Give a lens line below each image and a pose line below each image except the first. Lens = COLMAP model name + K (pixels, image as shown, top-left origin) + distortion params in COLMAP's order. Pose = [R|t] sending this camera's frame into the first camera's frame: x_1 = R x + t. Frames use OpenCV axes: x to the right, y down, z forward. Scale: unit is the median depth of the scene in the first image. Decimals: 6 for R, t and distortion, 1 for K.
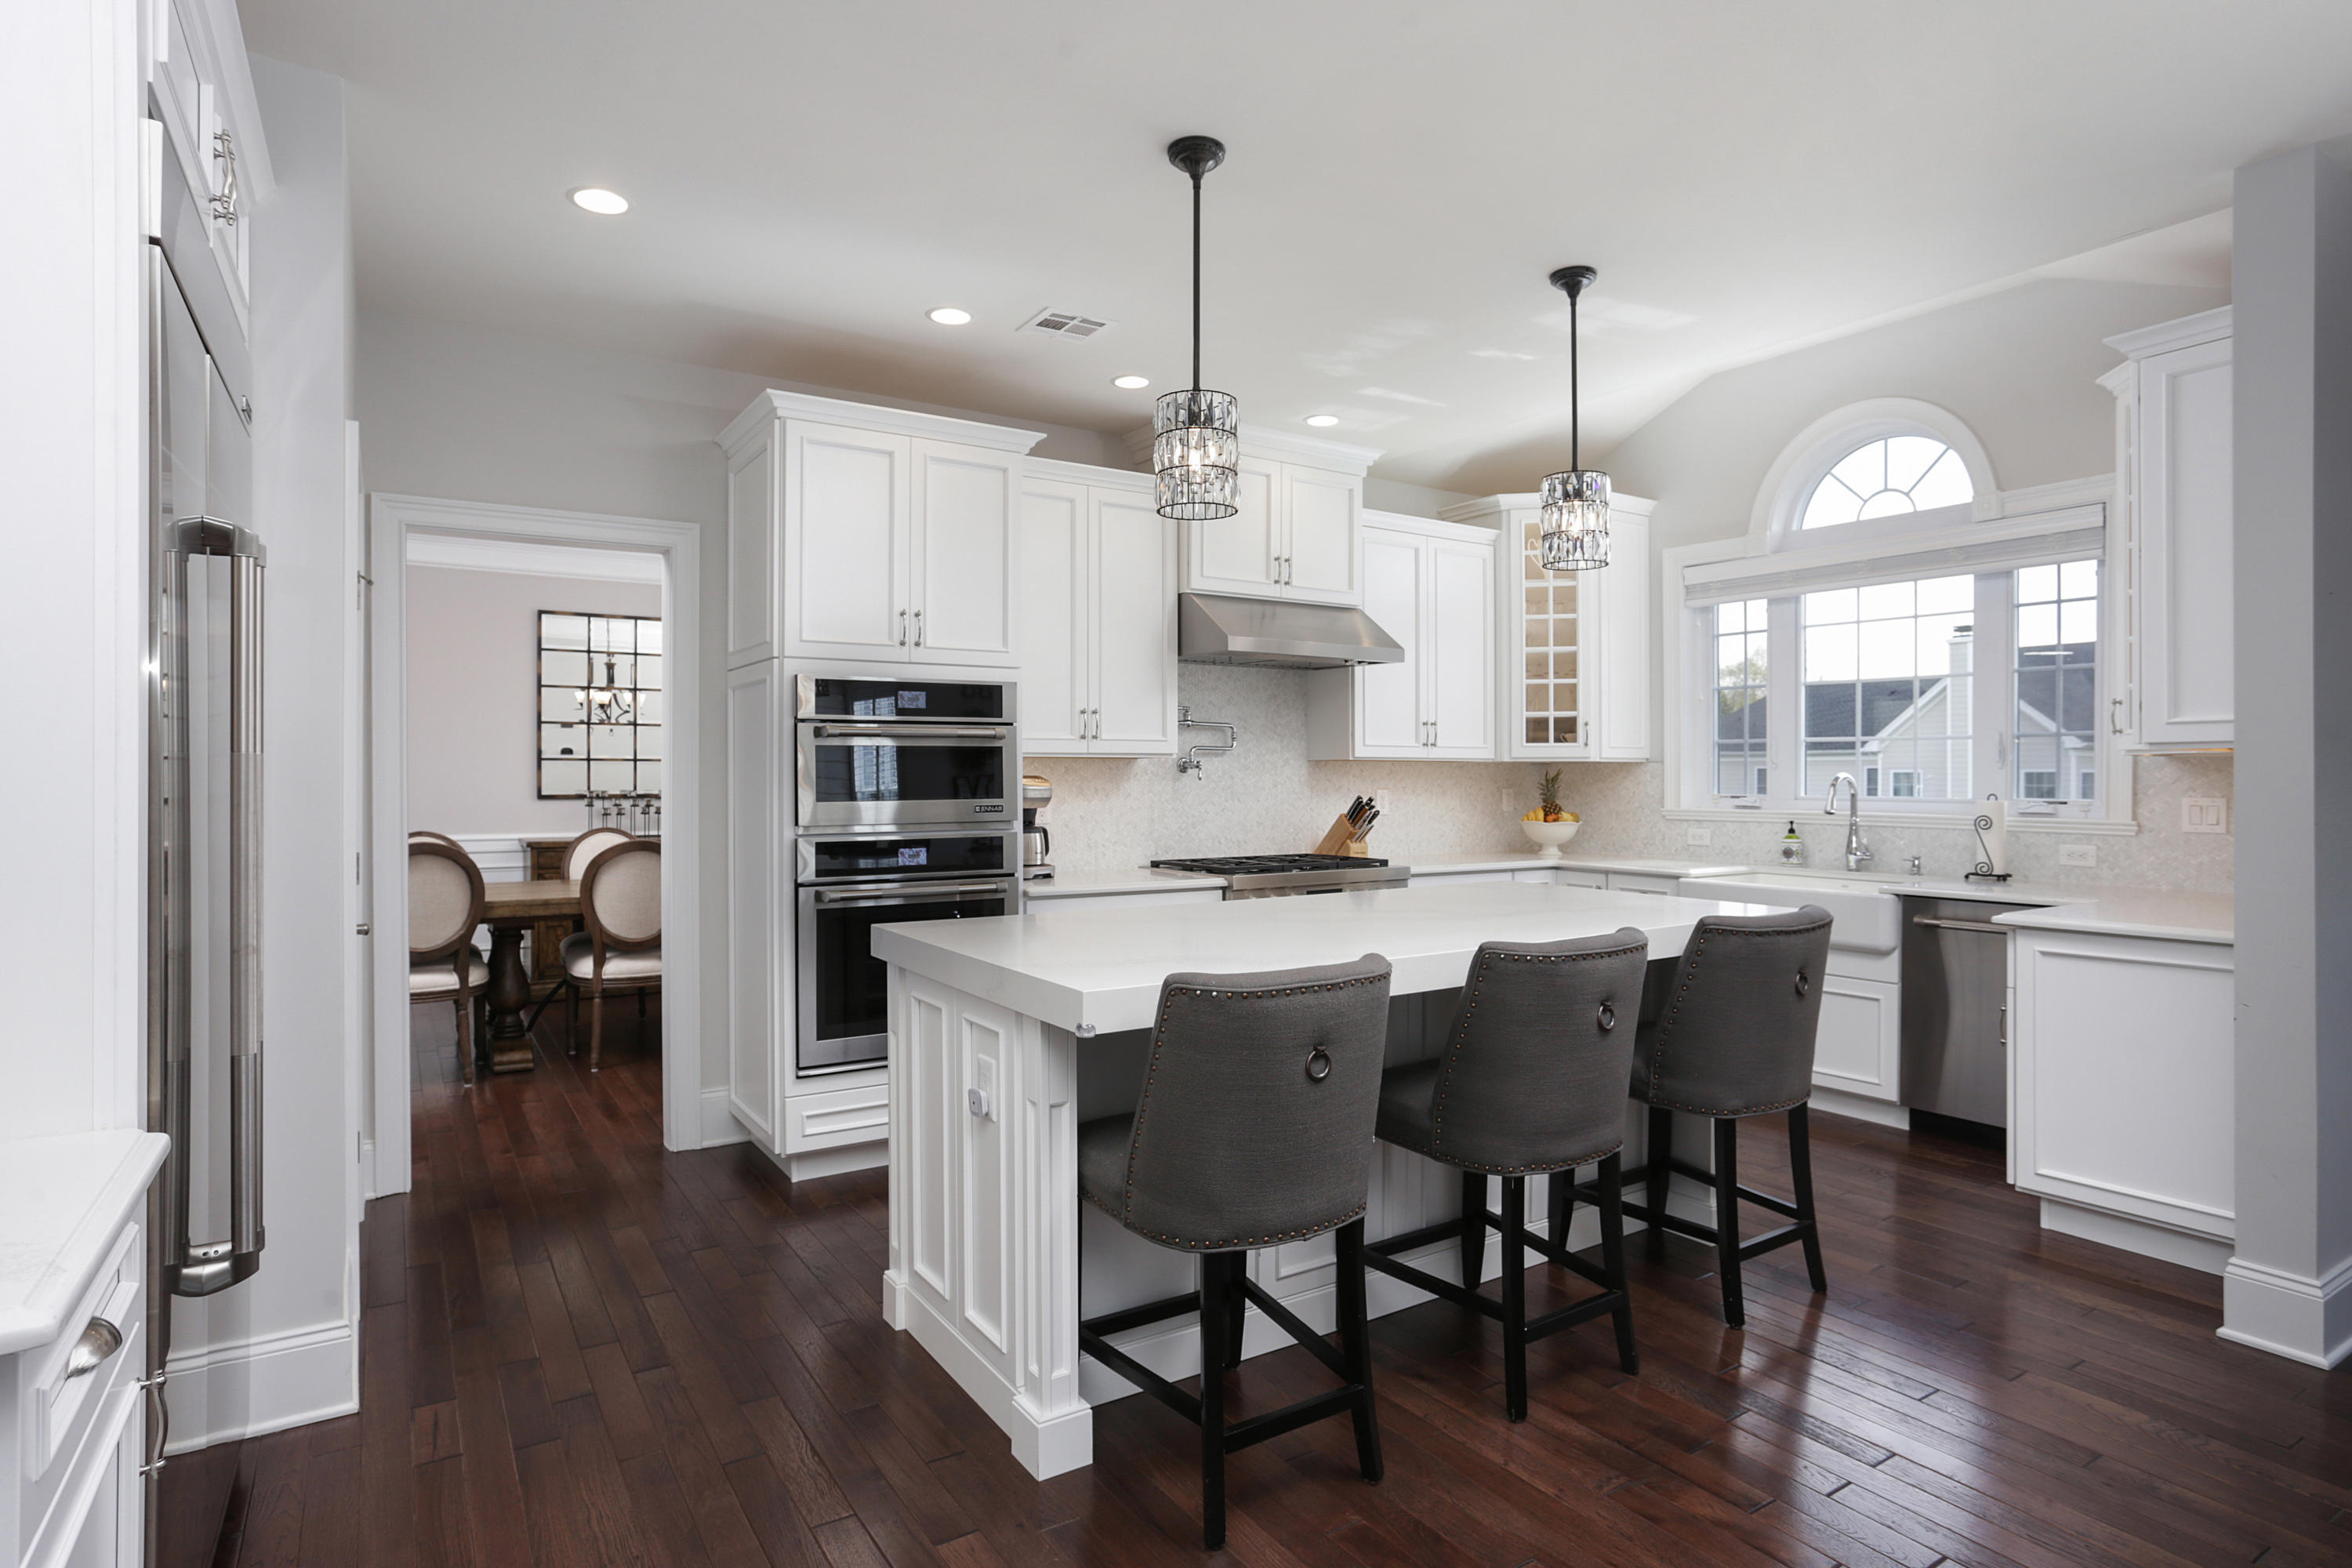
lens RADIAL K [[1228.6, 0, 1176.0], [0, 1228.6, 784.0], [0, 0, 1]] dist [-0.000136, -0.000099]
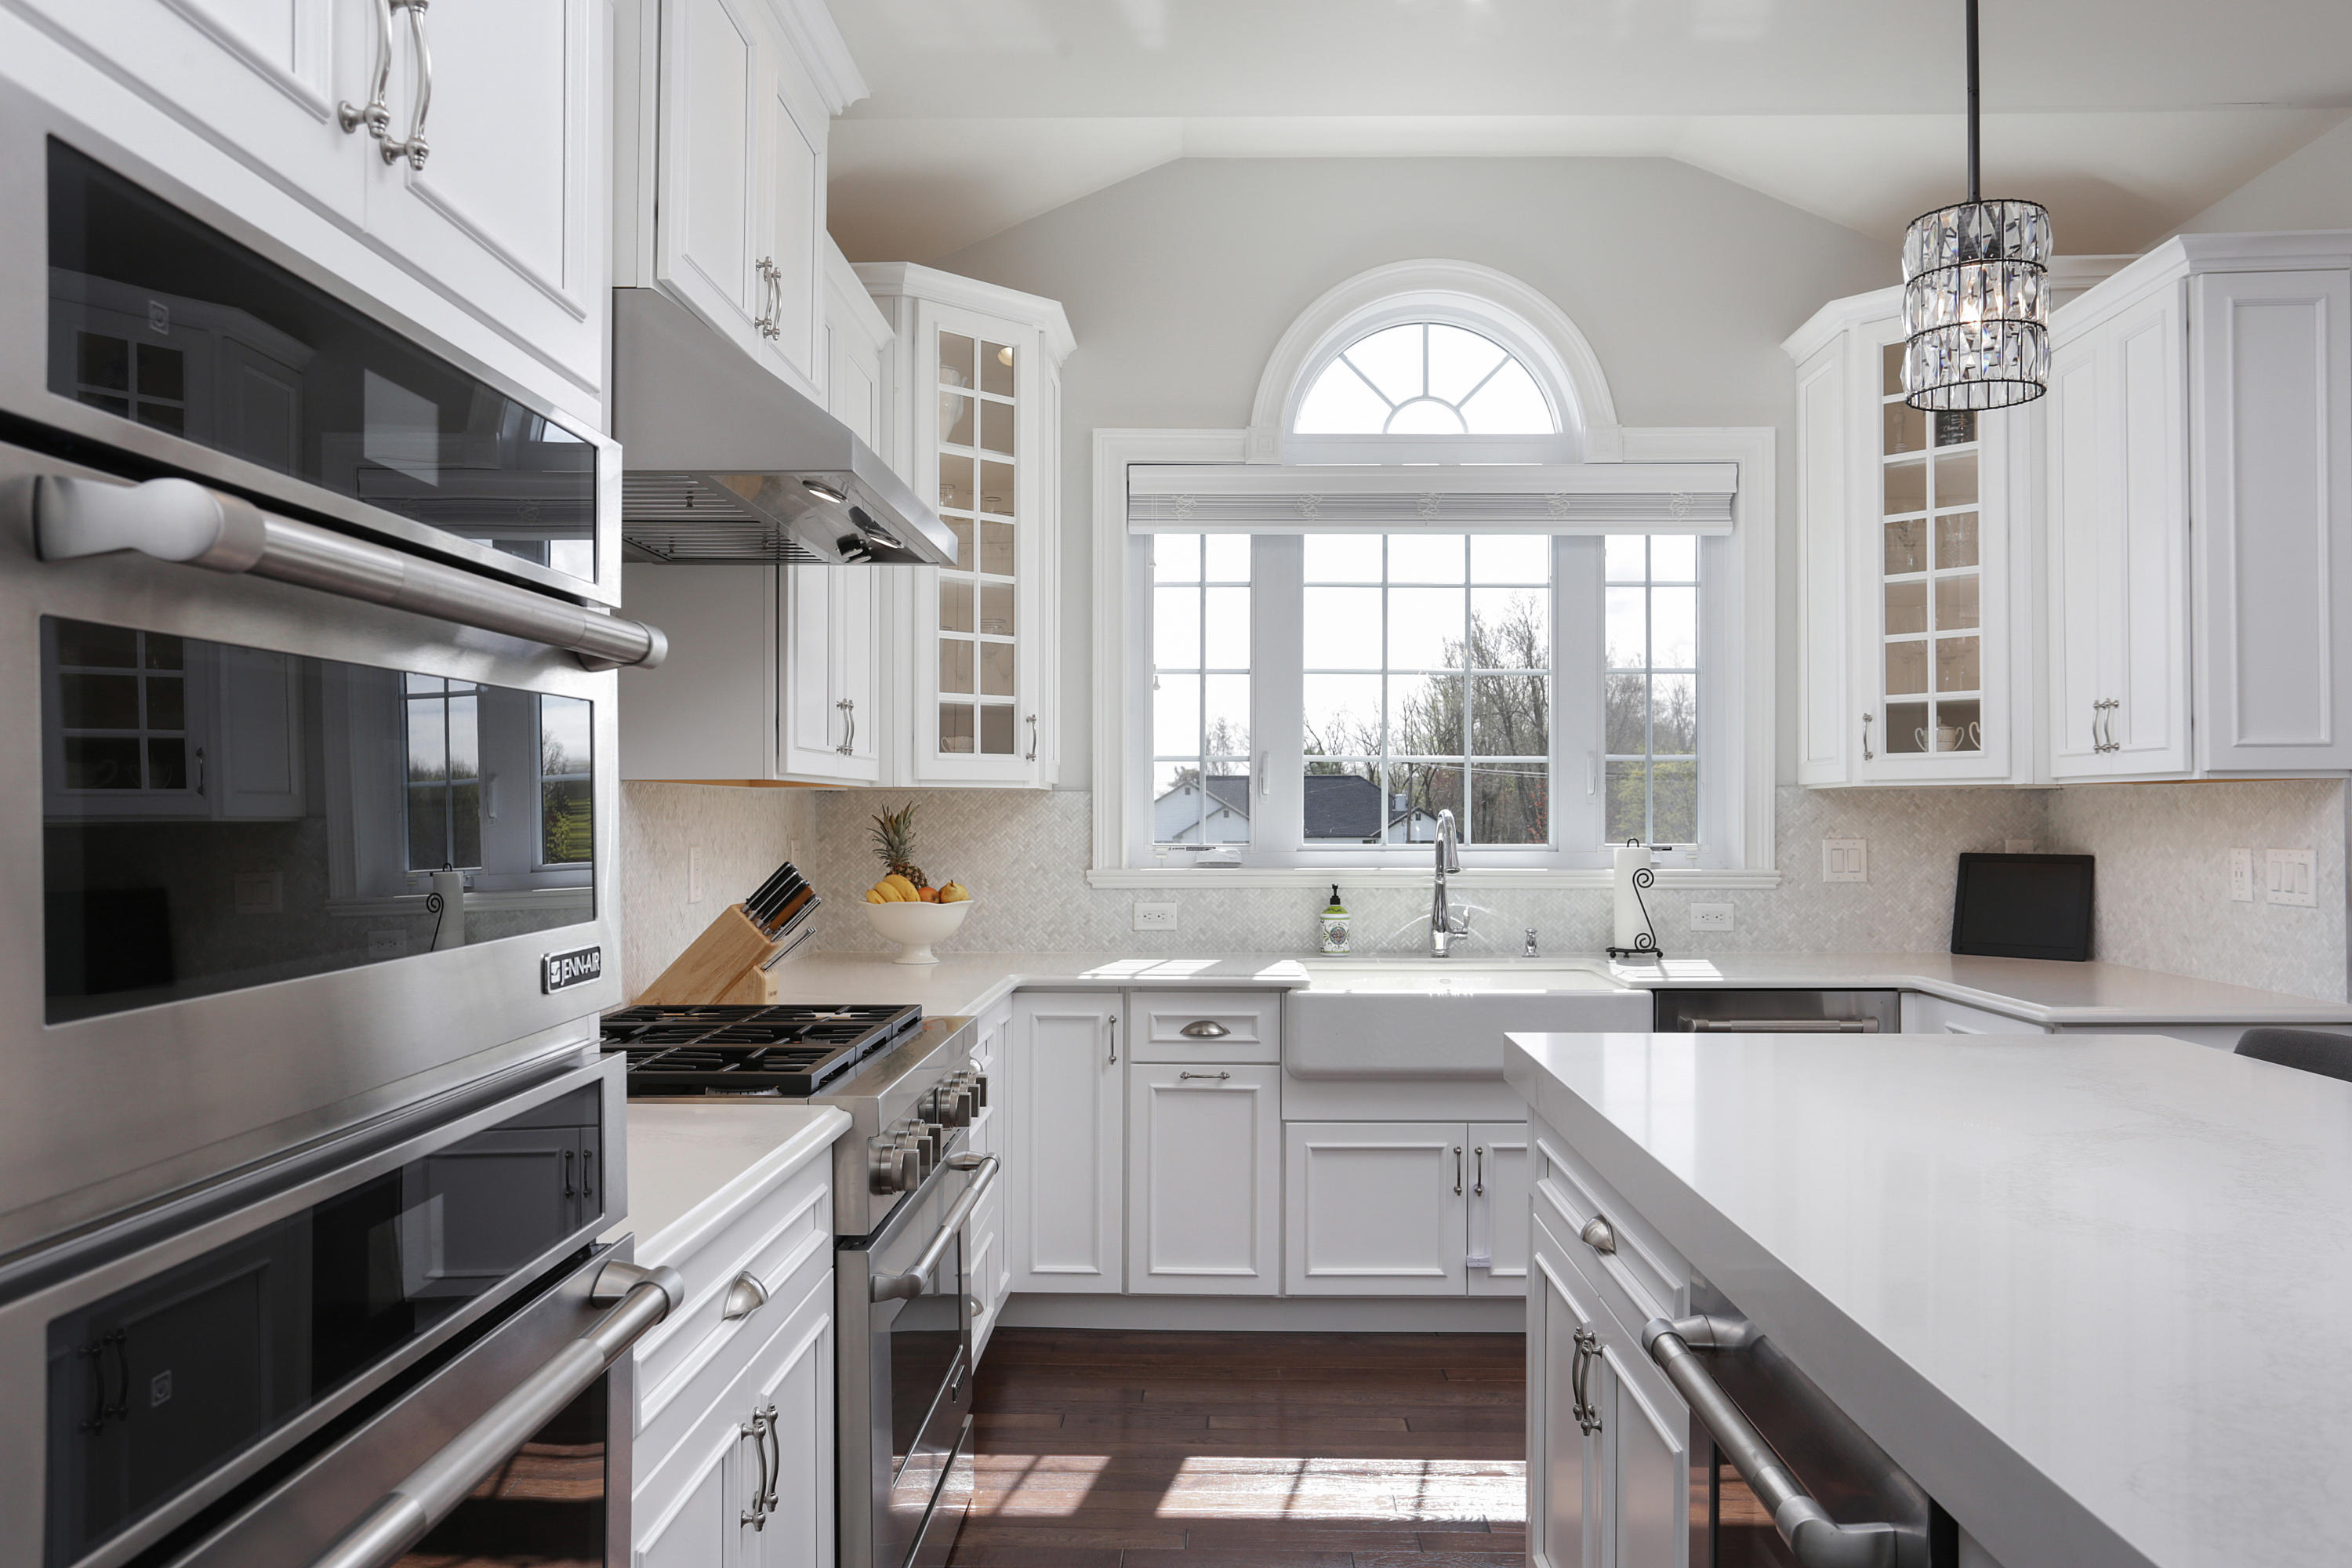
lens RADIAL K [[1840.0, 0, 1176.0], [0, 1840.0, 784.0], [0, 0, 1]] dist [-0.000326, 0.000407]
pose [[0.554492, 0.011821, 0.832105, -0.343163], [0.007282, 0.999792, -0.019055, -0.004572], [-0.832157, 0.016625, 0.554291, 0.536465]]
